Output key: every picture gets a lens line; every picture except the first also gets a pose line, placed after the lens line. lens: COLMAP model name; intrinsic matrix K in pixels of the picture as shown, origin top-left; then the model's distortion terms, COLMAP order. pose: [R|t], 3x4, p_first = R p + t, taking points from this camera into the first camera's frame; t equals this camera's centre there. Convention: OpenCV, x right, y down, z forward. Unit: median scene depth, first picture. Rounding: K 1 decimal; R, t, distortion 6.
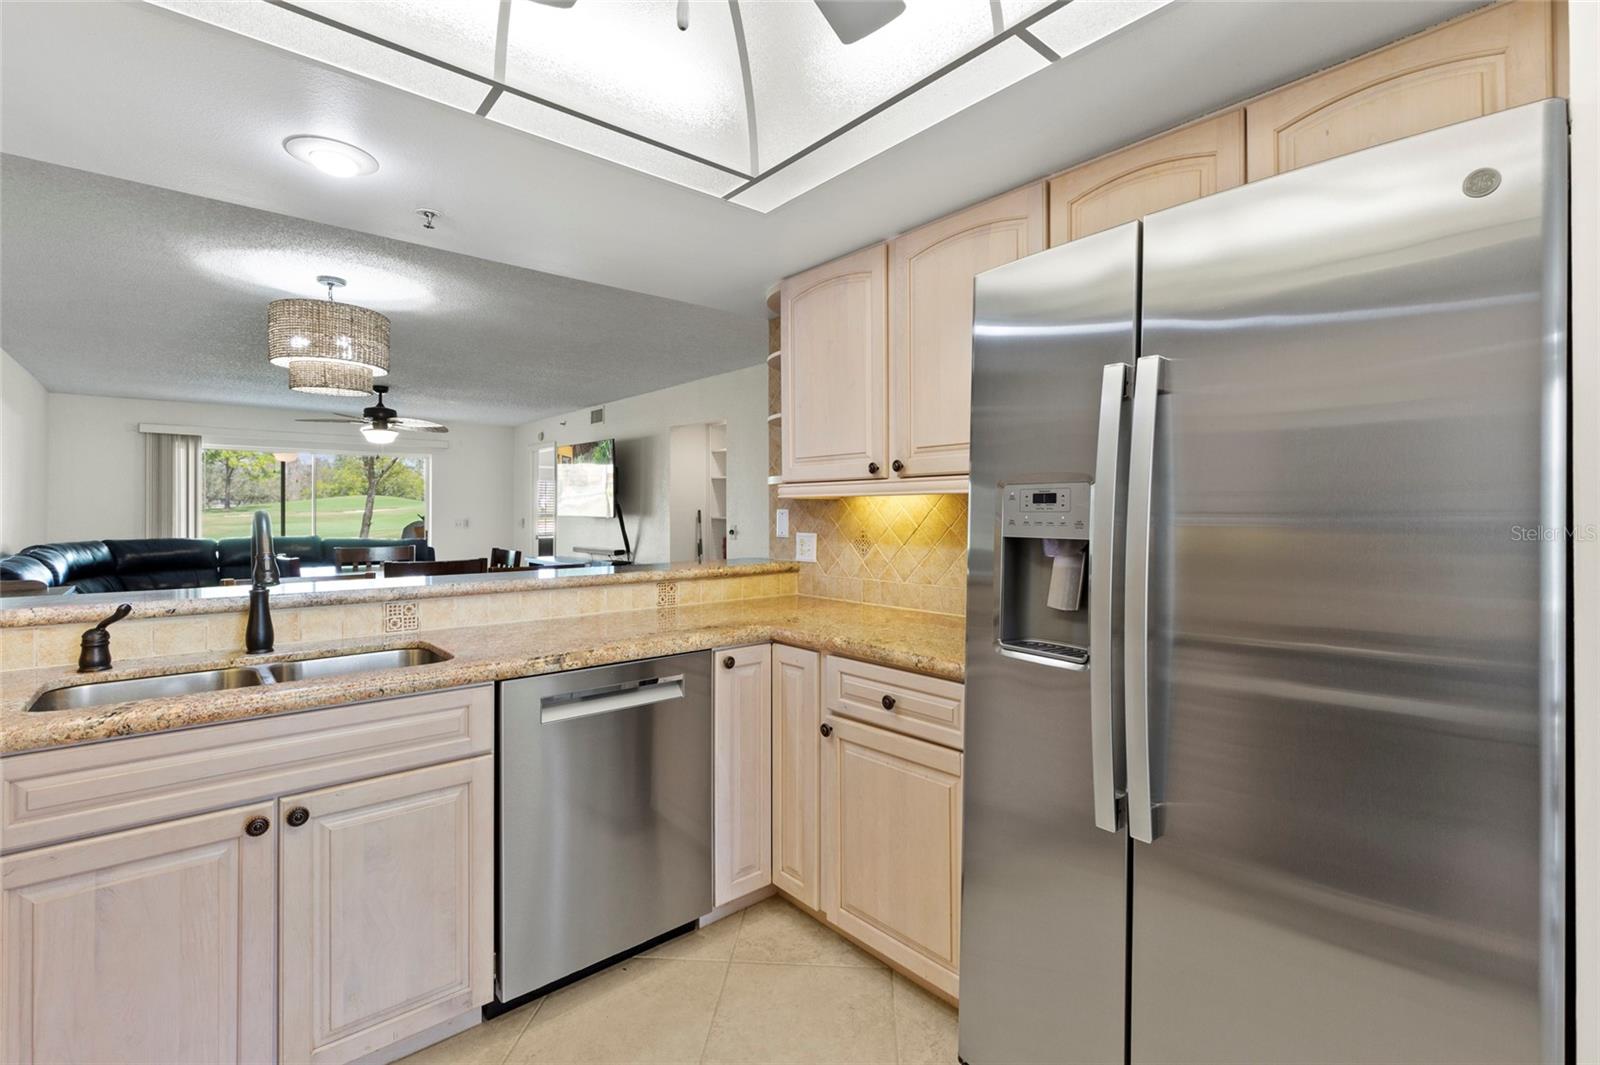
lens RADIAL K [[720.9, 0, 807.6], [0, 720.9, 512.6], [0, 0, 1]] dist [0.004293, 0.000124]
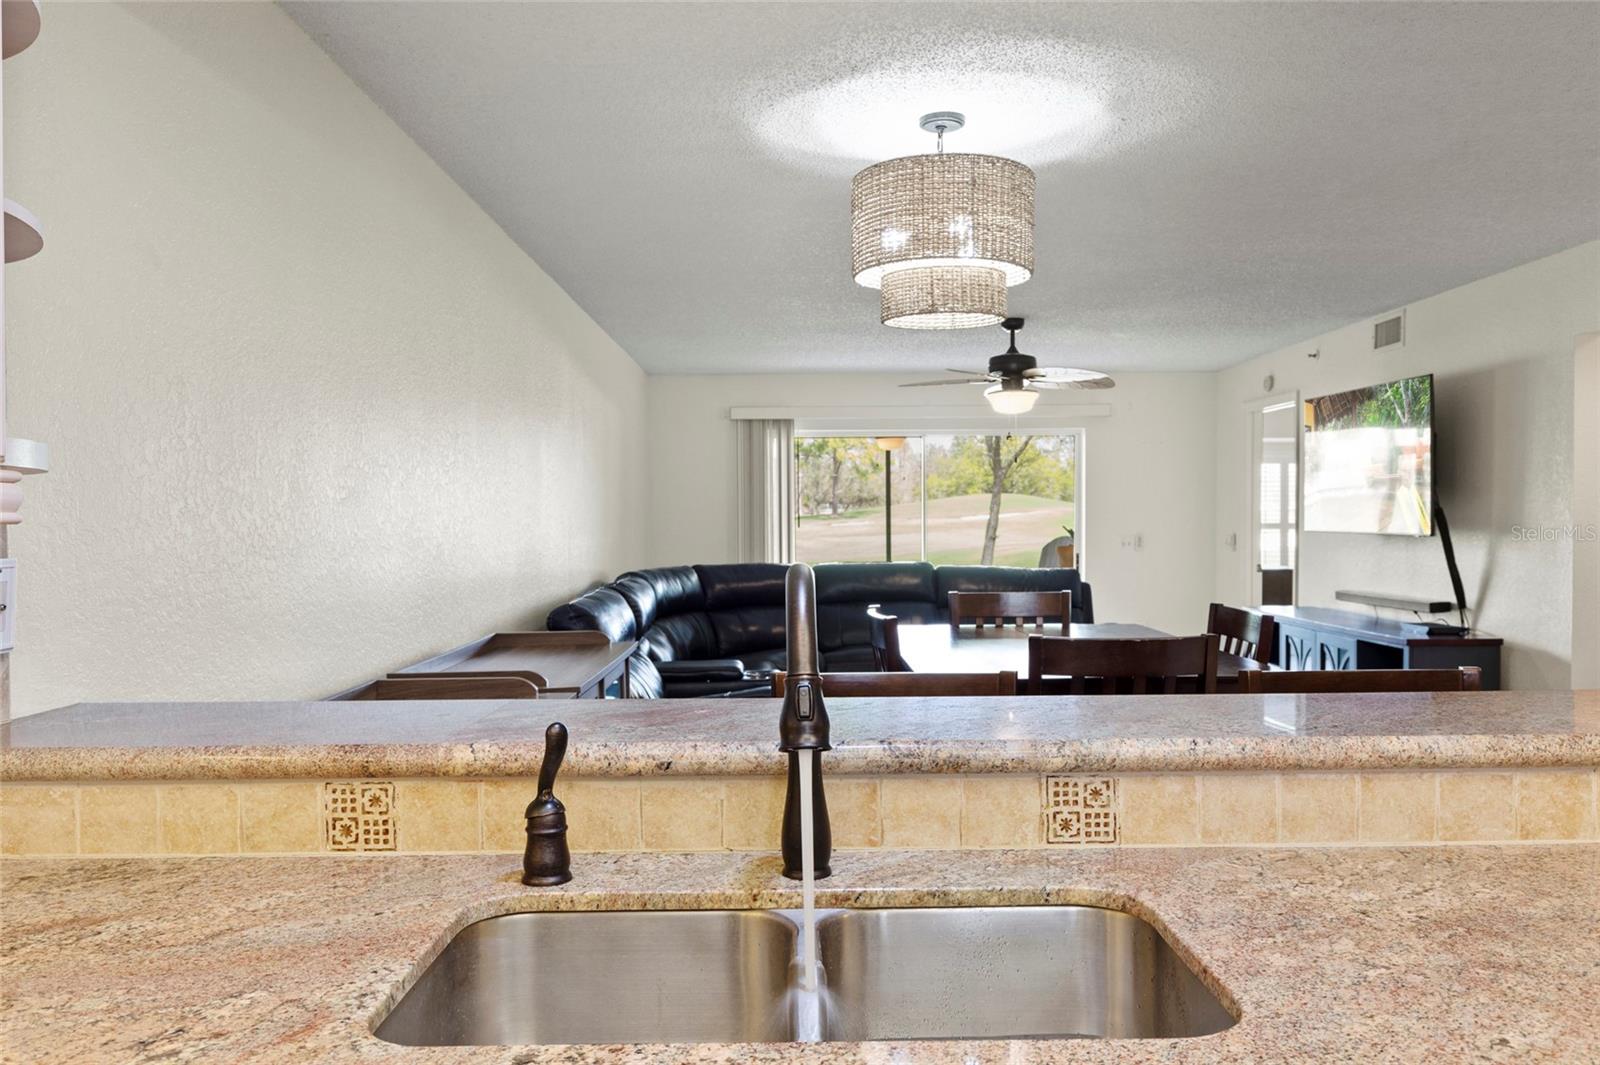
lens RADIAL K [[1193.1, 0, 809.1], [0, 1193.1, 548.3], [0, 0, 1]] dist [-0.005195, -0.001462]
pose [[0.765623, 0.009205, -0.643224, -0.144479], [0.008133, 0.999679, 0.023987, -0.014917], [0.643239, -0.023597, 0.765302, 0.225688]]
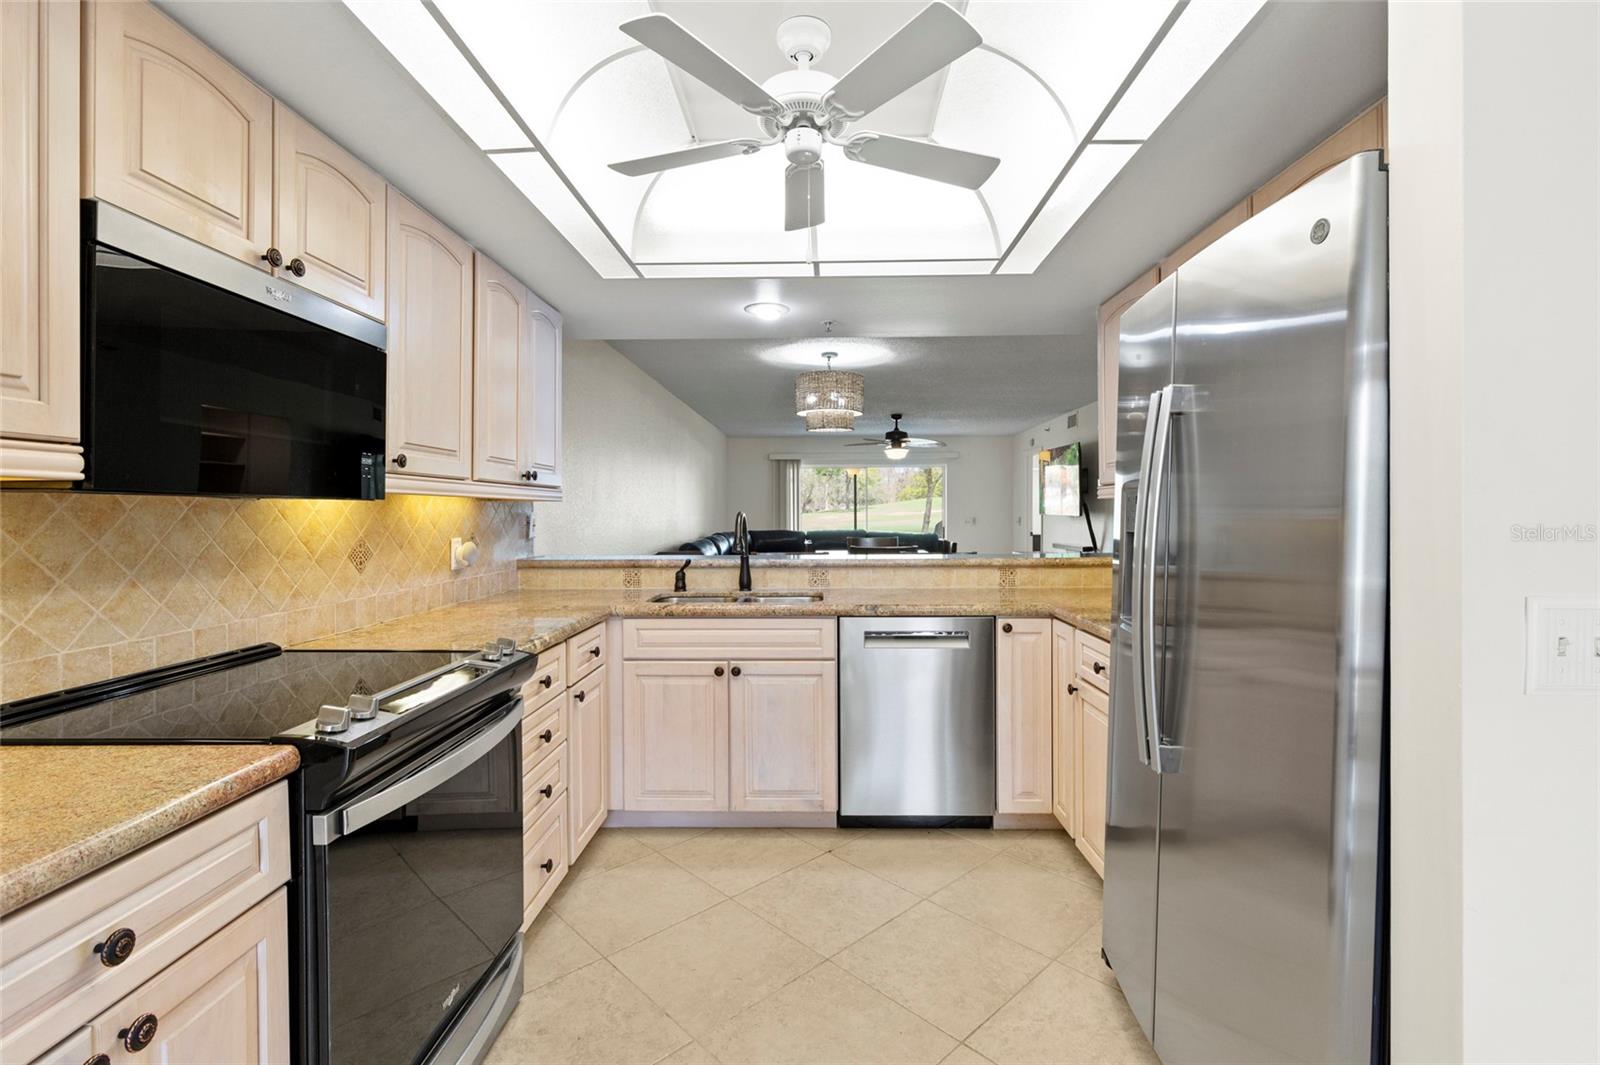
lens RADIAL K [[717.5, 0, 807.4], [0, 717.5, 521.5], [0, 0, 1]] dist [0.000145, -0.000165]
pose [[0.741133, 0.004674, -0.671342, 0.289723], [0.004702, 0.999915, 0.012153, -0.000009], [0.671342, -0.012164, 0.741048, -0.113894]]
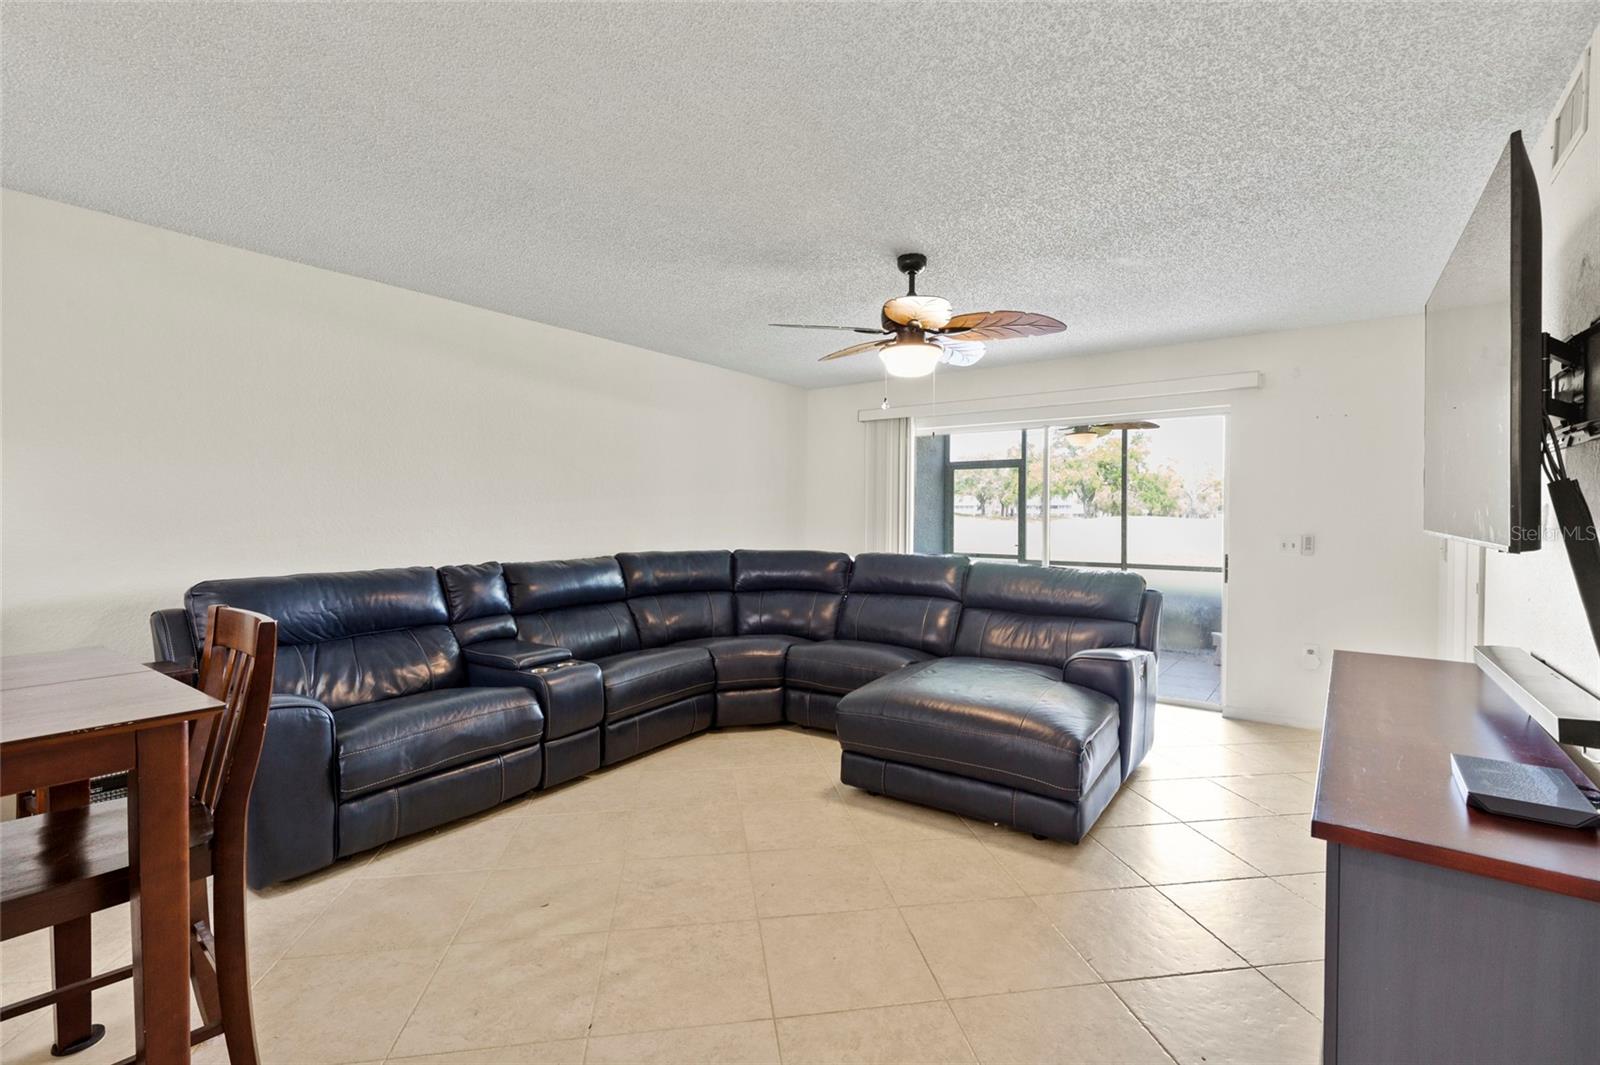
lens RADIAL K [[715.5, 0, 808.3], [0, 715.5, 507.8], [0, 0, 1]] dist [0.002104, -0.000287]
pose [[0.230352, -0.006272, -0.973087, -0.290712], [-0.000062, 0.999979, -0.006460, -0.013929], [0.973107, 0.001549, 0.230346, 1.595643]]
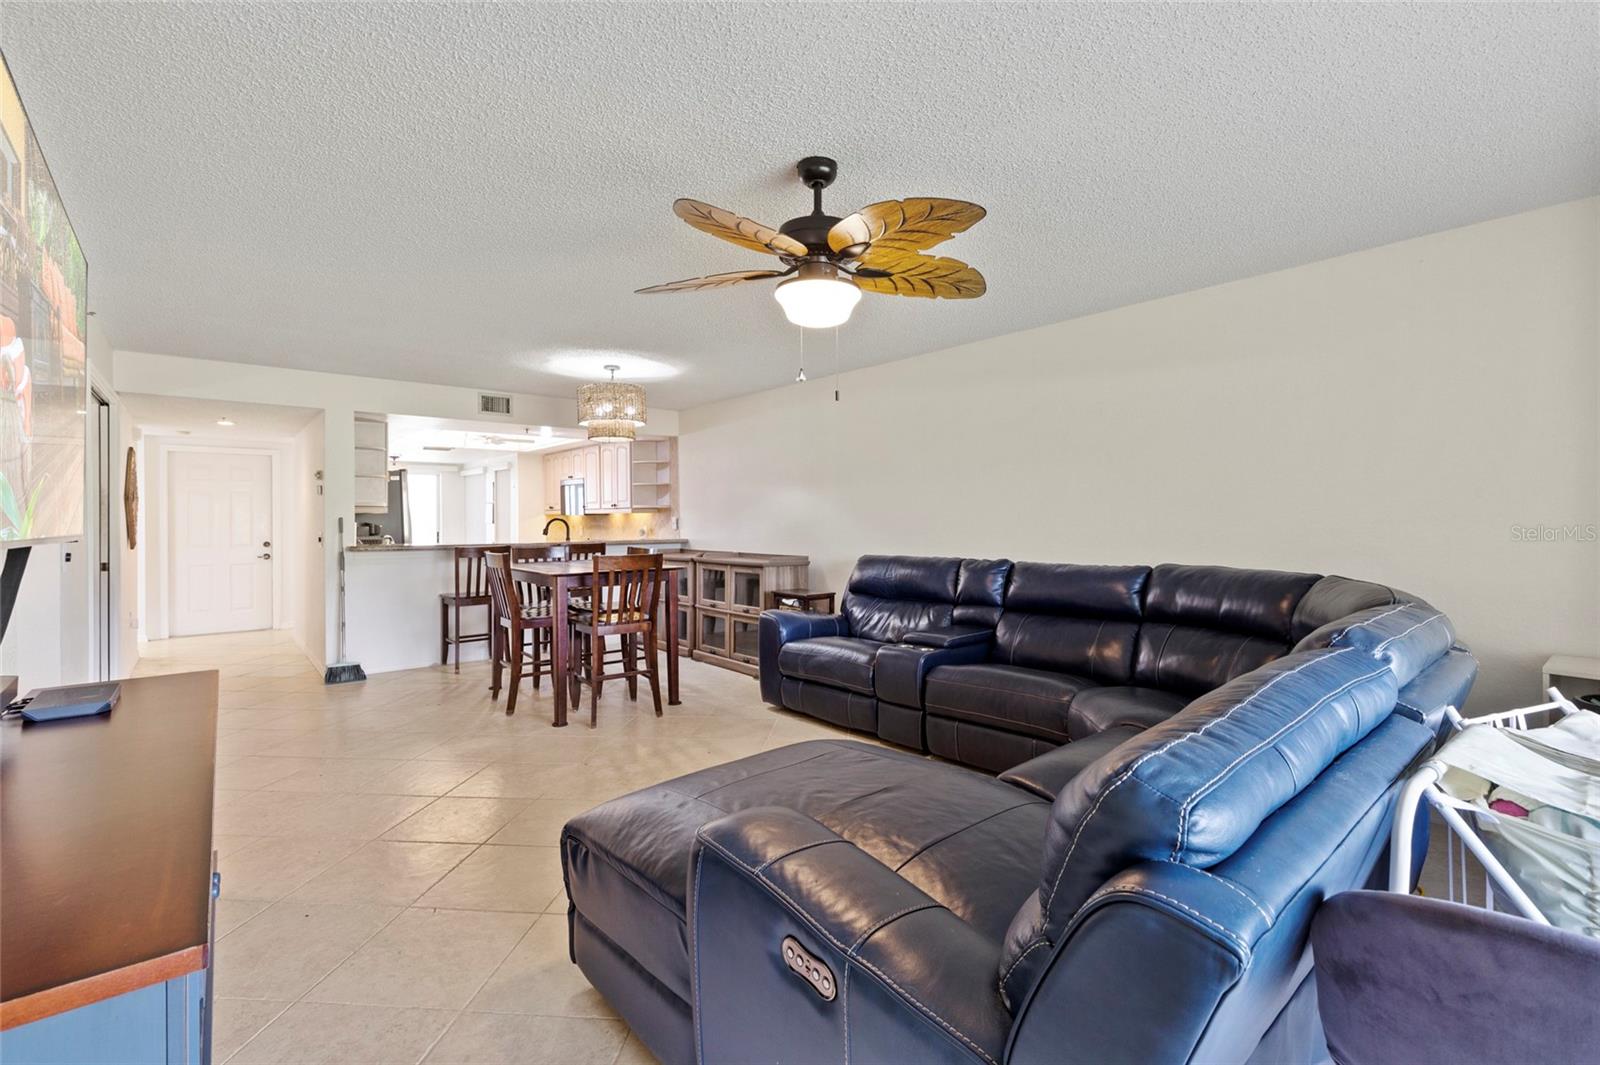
lens RADIAL K [[715.5, 0, 808.3], [0, 715.5, 507.8], [0, 0, 1]] dist [0.002104, -0.000287]
pose [[-0.999979, 0.000203, -0.006435, -1.128989], [0.000311, 0.999858, -0.016825, -0.004892], [0.006431, -0.016827, -0.999838, 2.597868]]
